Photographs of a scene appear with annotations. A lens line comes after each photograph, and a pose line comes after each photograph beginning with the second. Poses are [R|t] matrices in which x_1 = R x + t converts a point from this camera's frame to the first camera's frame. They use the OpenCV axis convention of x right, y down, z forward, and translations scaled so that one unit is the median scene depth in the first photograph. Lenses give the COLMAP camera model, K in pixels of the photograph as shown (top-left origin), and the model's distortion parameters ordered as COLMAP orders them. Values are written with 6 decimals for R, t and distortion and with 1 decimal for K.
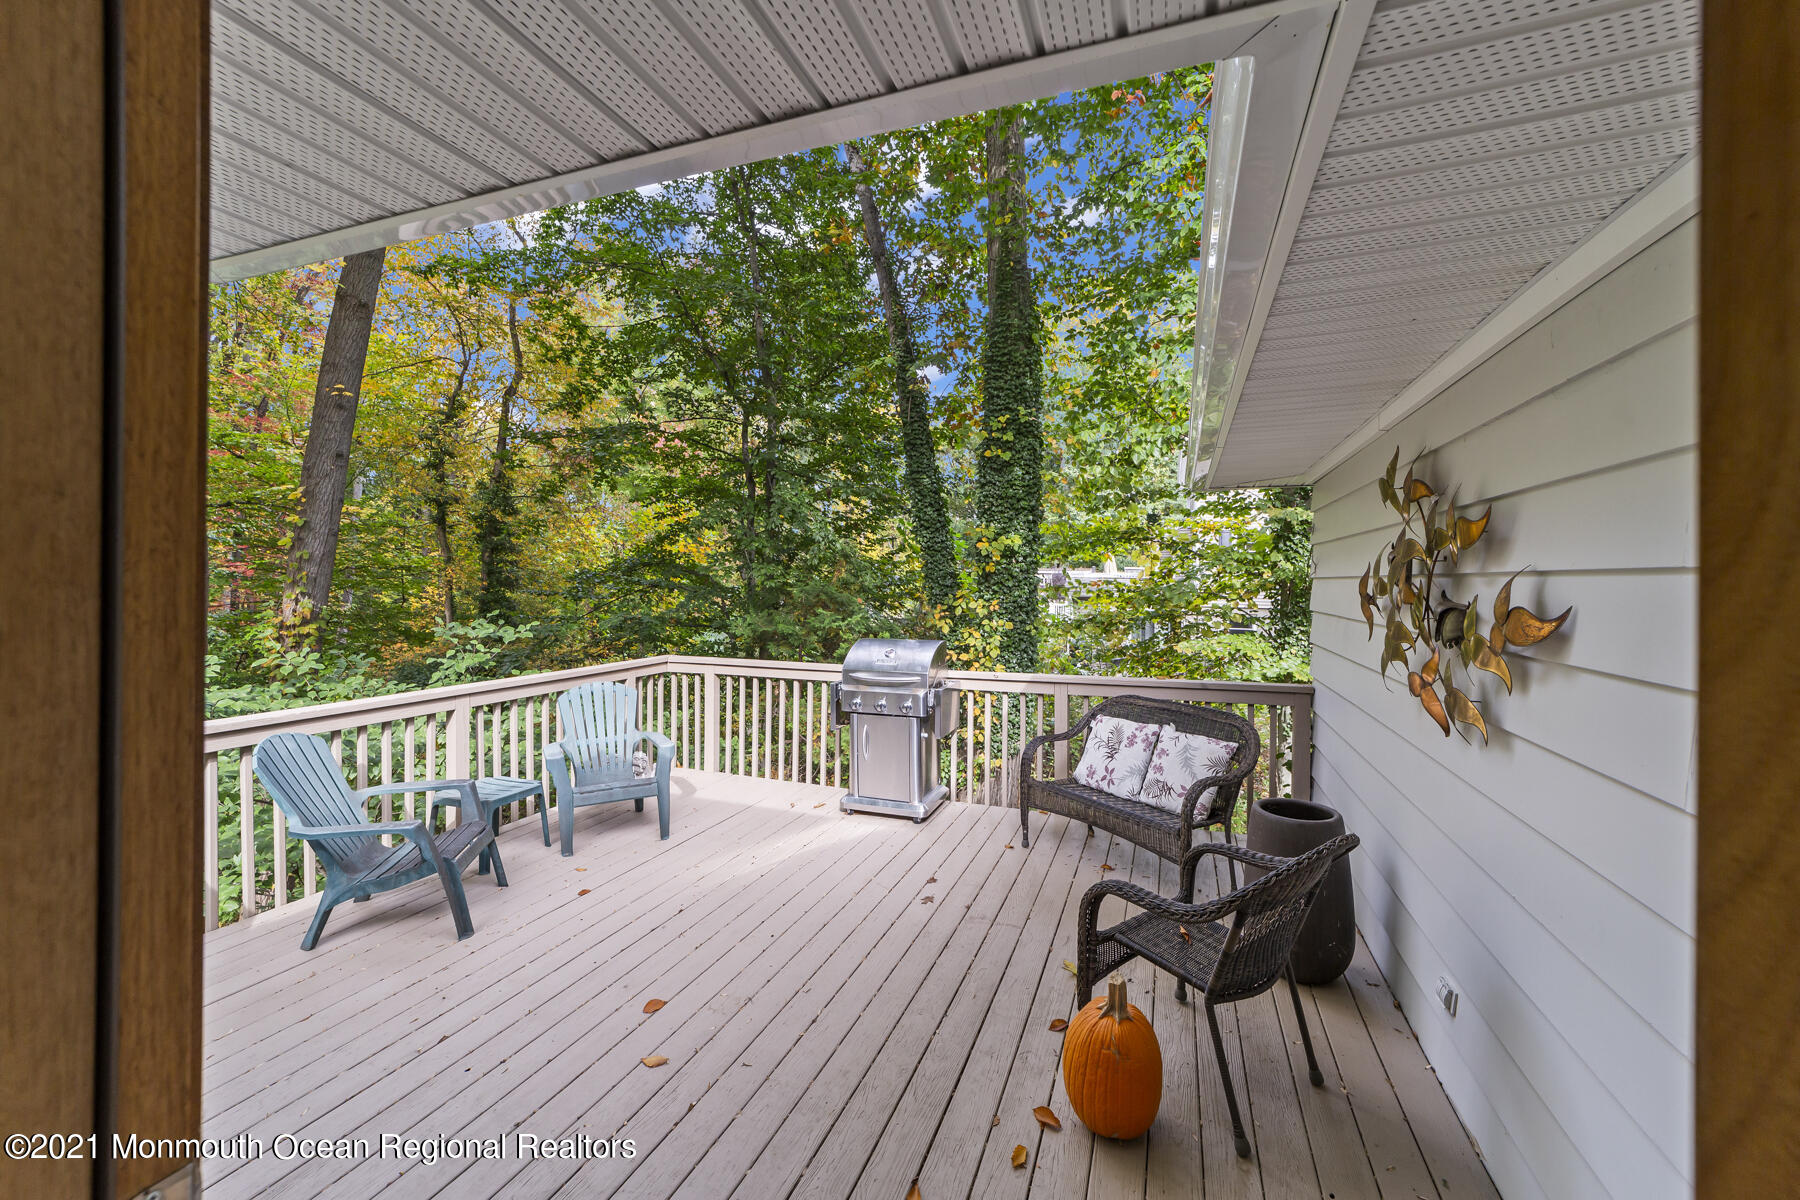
lens RADIAL K [[695.1, 0, 908.2], [0, 695.1, 585.6], [0, 0, 1]] dist [-0.006997, 0.000480]
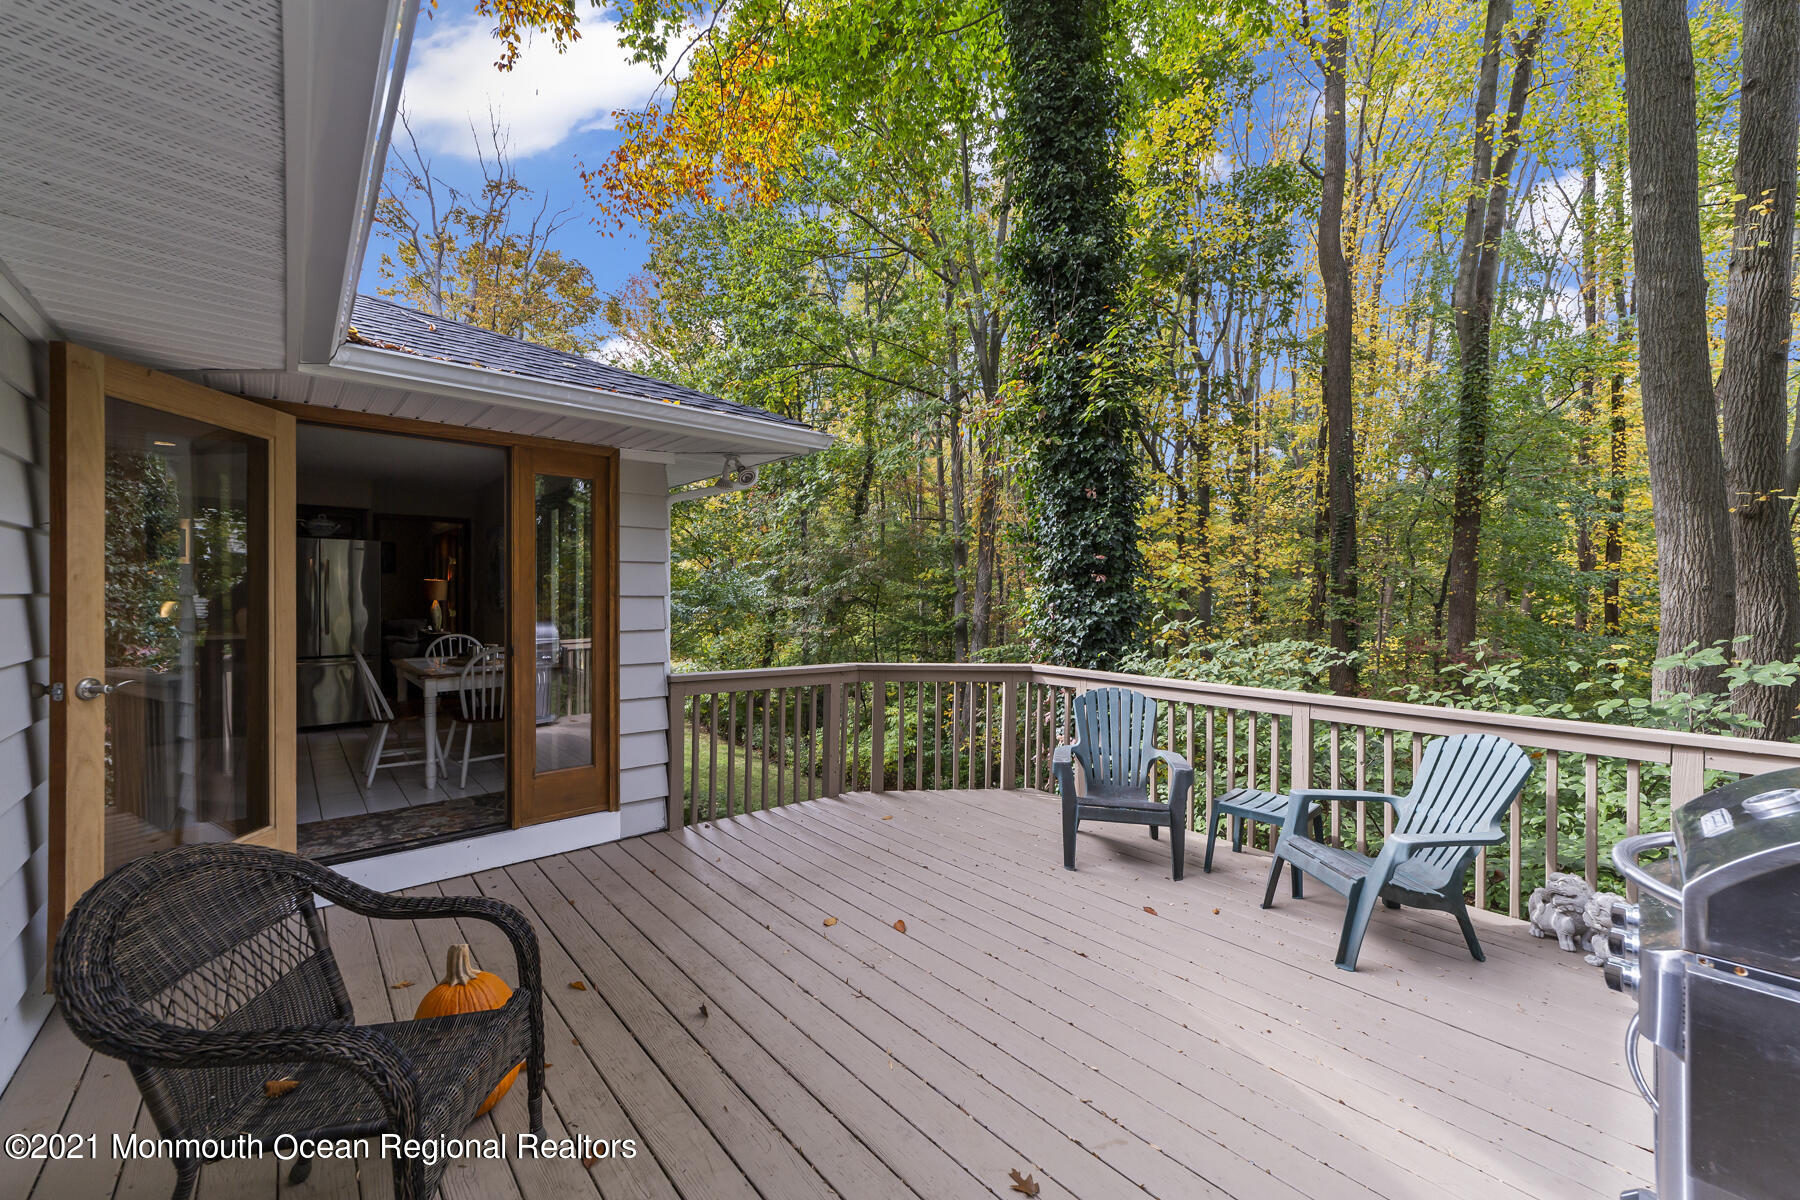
lens RADIAL K [[695.1, 0, 909.2], [0, 695.1, 595.5], [0, 0, 1]] dist [-0.006997, 0.000480]
pose [[-0.449267, -0.000208, -0.893398, 0.638393], [-0.014023, 0.999878, 0.006820, 0.021528], [0.893287, 0.015592, -0.449215, 1.403574]]
